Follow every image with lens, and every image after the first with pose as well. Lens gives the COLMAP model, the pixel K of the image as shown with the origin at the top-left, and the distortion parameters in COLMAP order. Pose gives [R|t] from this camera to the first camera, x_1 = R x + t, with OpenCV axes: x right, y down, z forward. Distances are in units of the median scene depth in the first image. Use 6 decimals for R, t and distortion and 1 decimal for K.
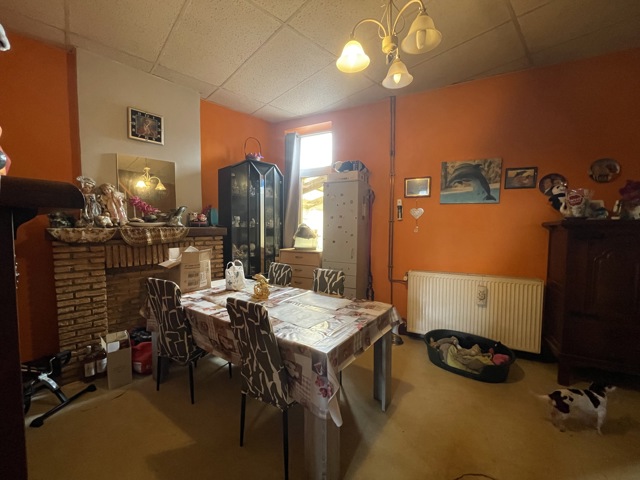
lens RADIAL K [[256.4, 0, 321.2], [0, 256.4, 240.6], [0, 0, 1]] dist [-0.001788, -0.002178]
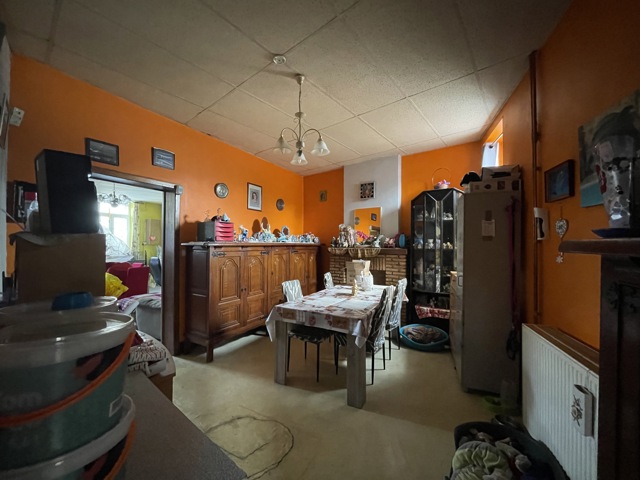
lens RADIAL K [[256.4, 0, 321.3], [0, 256.4, 239.0], [0, 0, 1]] dist [-0.001788, -0.002178]
pose [[0.133503, -0.024877, -0.990736, 1.142464], [-0.058520, 0.997743, -0.032938, -0.043225], [0.989319, 0.062376, 0.131745, 0.540692]]
